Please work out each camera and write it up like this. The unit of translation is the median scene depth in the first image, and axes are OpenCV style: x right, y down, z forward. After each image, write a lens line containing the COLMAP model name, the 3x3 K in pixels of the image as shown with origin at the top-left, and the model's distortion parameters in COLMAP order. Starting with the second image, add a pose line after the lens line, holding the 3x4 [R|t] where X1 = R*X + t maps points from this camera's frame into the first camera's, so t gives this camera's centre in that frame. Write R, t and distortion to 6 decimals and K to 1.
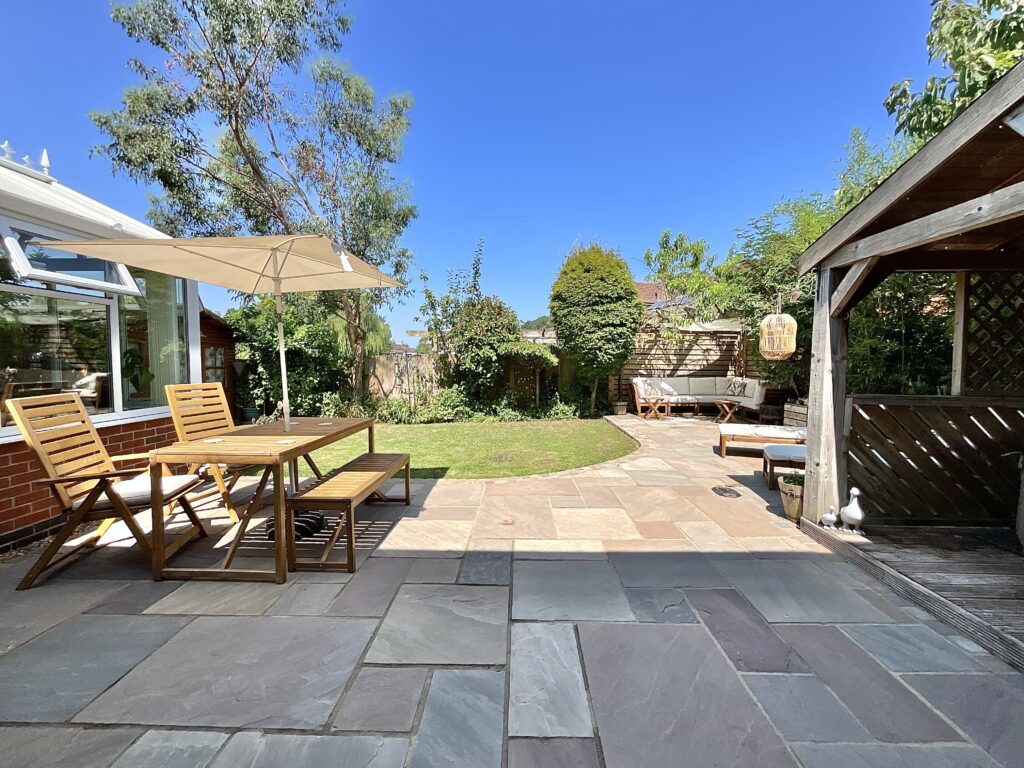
lens RADIAL K [[417.9, 0, 512.0], [0, 417.9, 384.1], [0, 0, 1]] dist [0.000512, -0.001136]
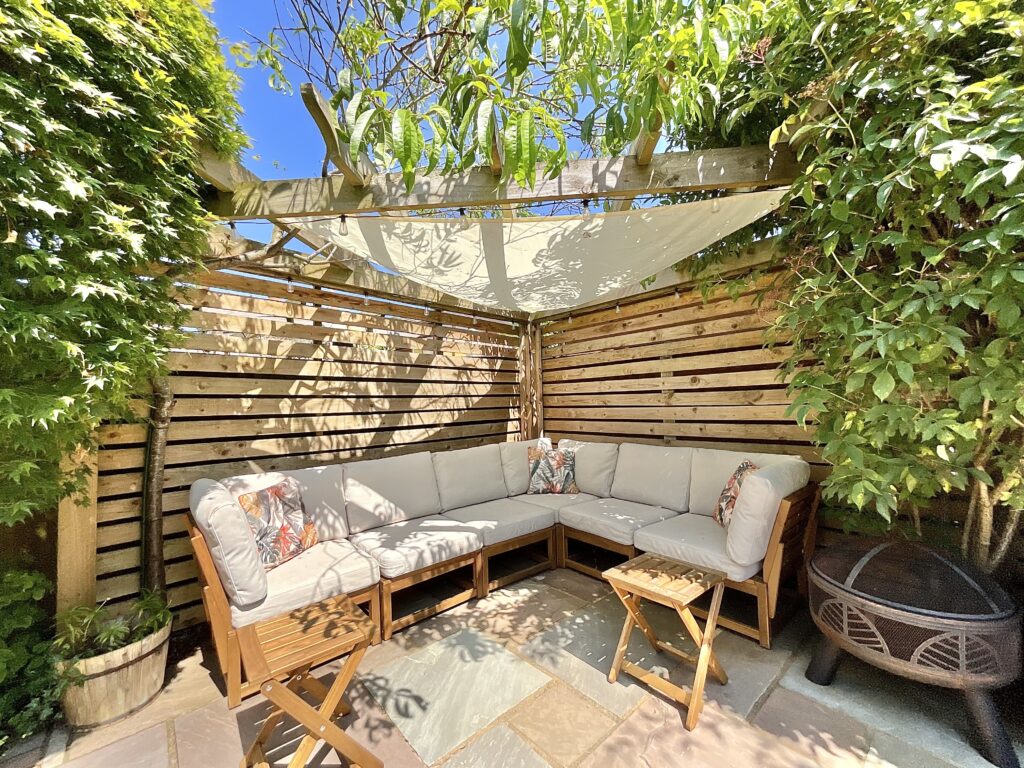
lens RADIAL K [[417.9, 0, 511.4], [0, 417.9, 383.9], [0, 0, 1]] dist [0.000512, -0.001136]
pose [[0.725501, 0.003438, 0.688213, 0.287187], [0.069364, 0.994530, -0.078090, -0.043388], [-0.684717, 0.104391, 0.721294, 0.834144]]
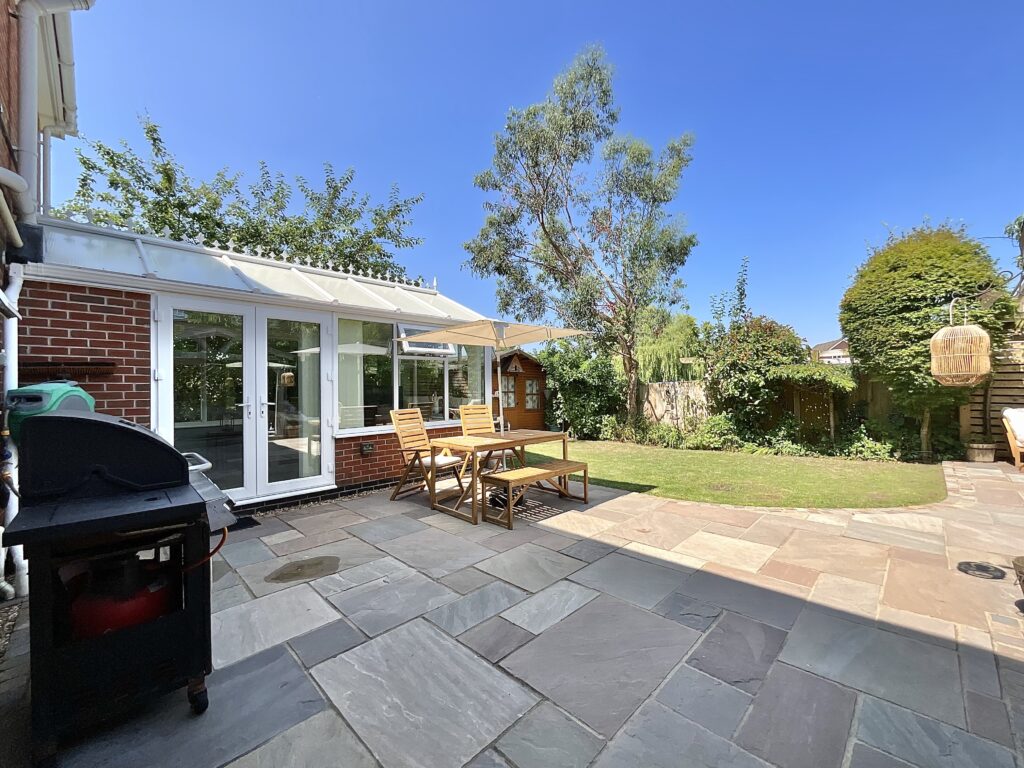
lens RADIAL K [[417.9, 0, 508.4], [0, 417.9, 384.5], [0, 0, 1]] dist [0.000512, -0.001136]
pose [[0.718430, -0.017460, -0.695380, 0.201855], [-0.023637, 0.998495, -0.049491, -0.001552], [0.695198, 0.051992, 0.716936, -0.039545]]
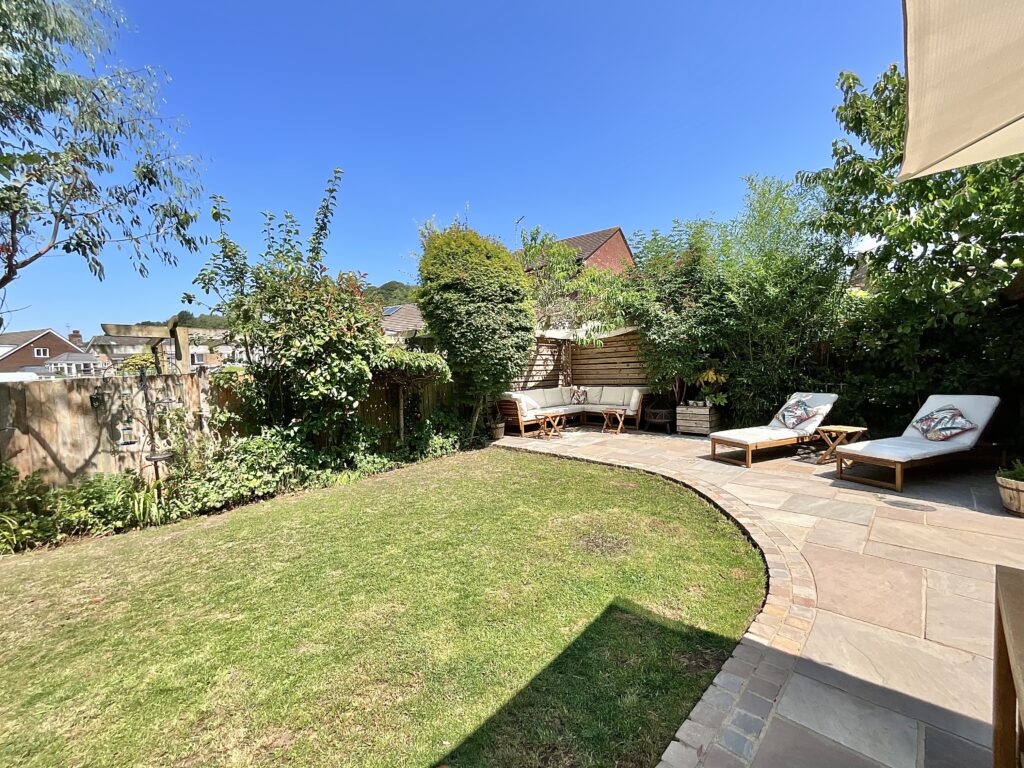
lens RADIAL K [[417.9, 0, 507.9], [0, 417.9, 381.2], [0, 0, 1]] dist [0.000512, -0.001136]
pose [[0.694856, -0.043928, 0.717806, -0.350938], [0.073117, 0.997276, -0.009749, -0.034065], [-0.715423, 0.059258, 0.696175, 0.454268]]
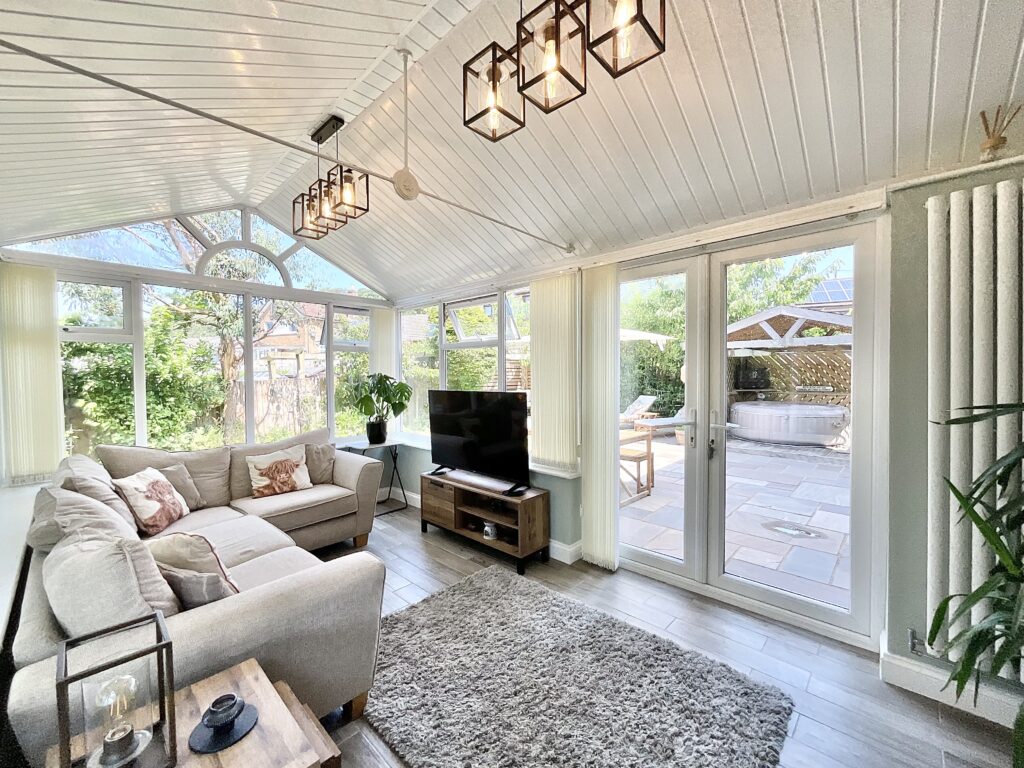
lens RADIAL K [[417.9, 0, 513.7], [0, 417.9, 388.9], [0, 0, 1]] dist [0.000512, -0.001136]
pose [[0.665814, -0.035844, 0.745257, -0.719880], [0.050851, 0.998703, 0.002603, -0.029193], [-0.744383, 0.036164, 0.666773, 0.021169]]
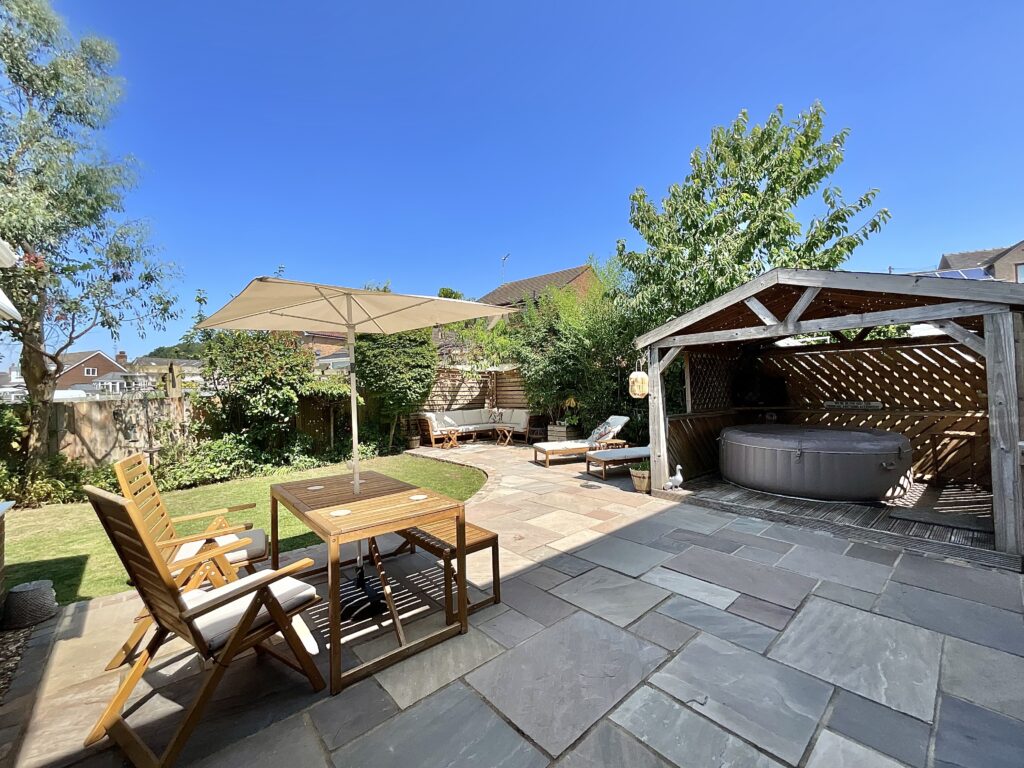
lens RADIAL K [[417.9, 0, 512.6], [0, 417.9, 386.1], [0, 0, 1]] dist [0.000512, -0.001136]
pose [[0.730451, -0.009510, 0.682899, -0.324640], [0.060597, 0.996862, -0.050935, -0.018041], [-0.680272, 0.078587, 0.728735, 0.035610]]
